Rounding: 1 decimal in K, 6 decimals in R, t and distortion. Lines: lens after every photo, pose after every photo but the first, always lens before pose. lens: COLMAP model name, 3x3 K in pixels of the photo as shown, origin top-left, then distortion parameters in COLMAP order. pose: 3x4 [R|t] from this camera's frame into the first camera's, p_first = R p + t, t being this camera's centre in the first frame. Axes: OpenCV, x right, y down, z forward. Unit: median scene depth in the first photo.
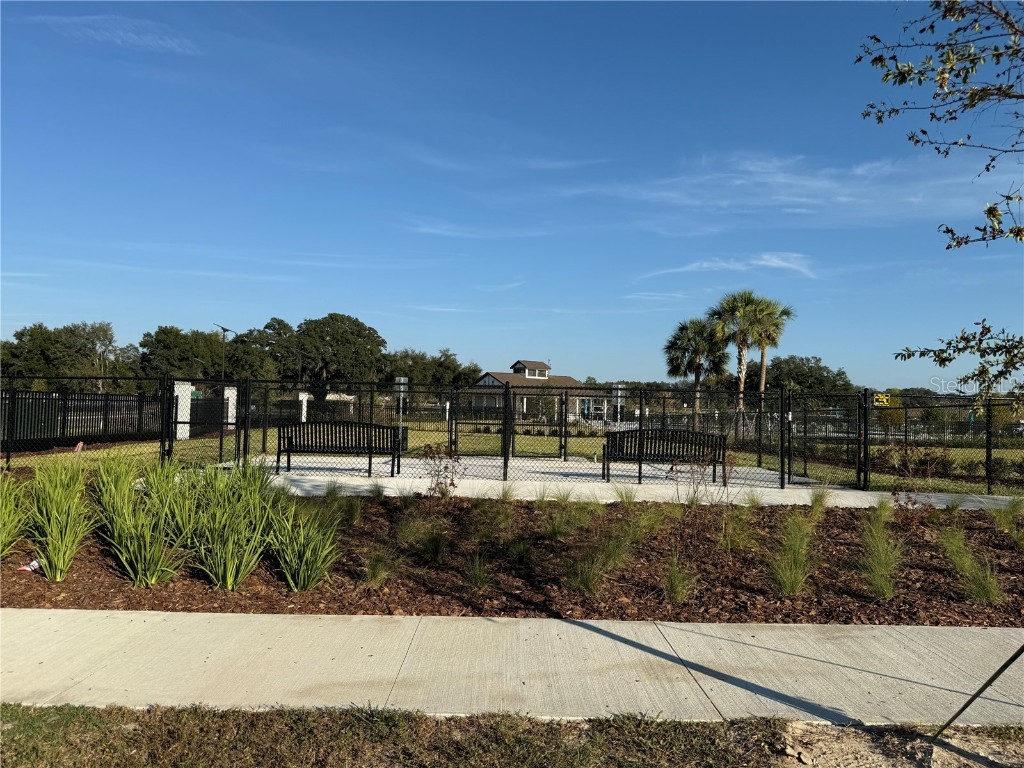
lens RADIAL K [[745.8, 0, 512.0], [0, 745.8, 384.0], [0, 0, 1]] dist [-0.001273, 0.000031]
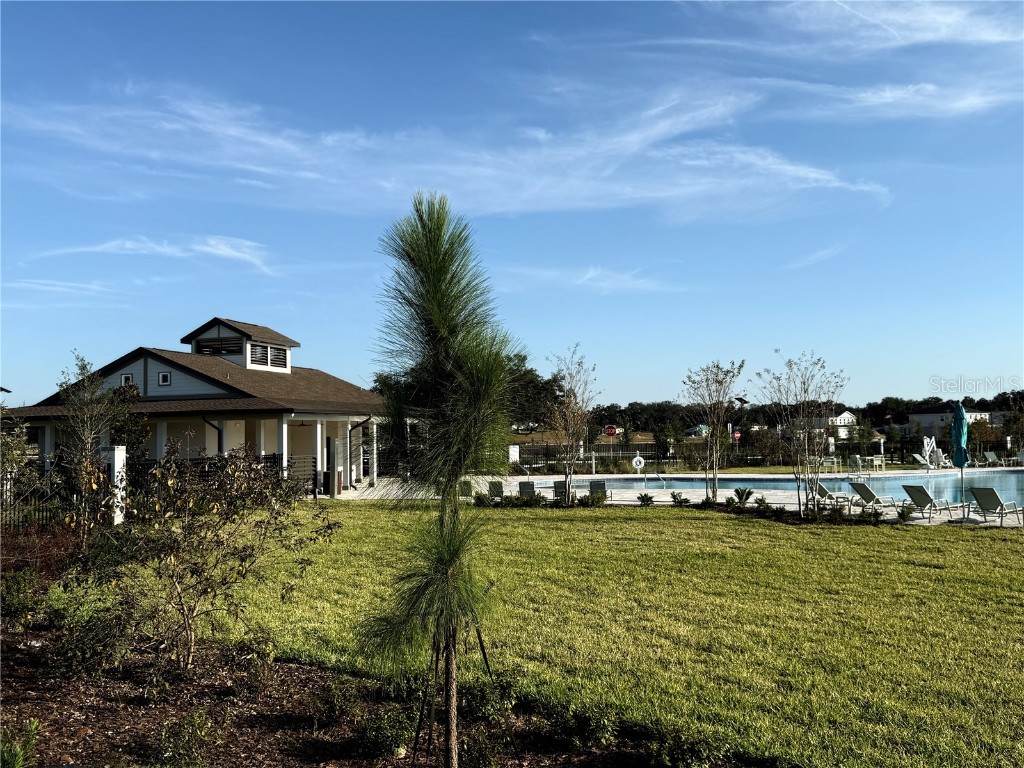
lens RADIAL K [[957.9, 0, 512.0], [0, 957.9, 384.0], [0, 0, 1]] dist [0.008086, 0.004451]
pose [[0.761760, -0.012553, 0.647738, -0.039188], [0.040634, 0.998770, -0.028431, 0.003688], [-0.646584, 0.047978, 0.761332, 0.130393]]
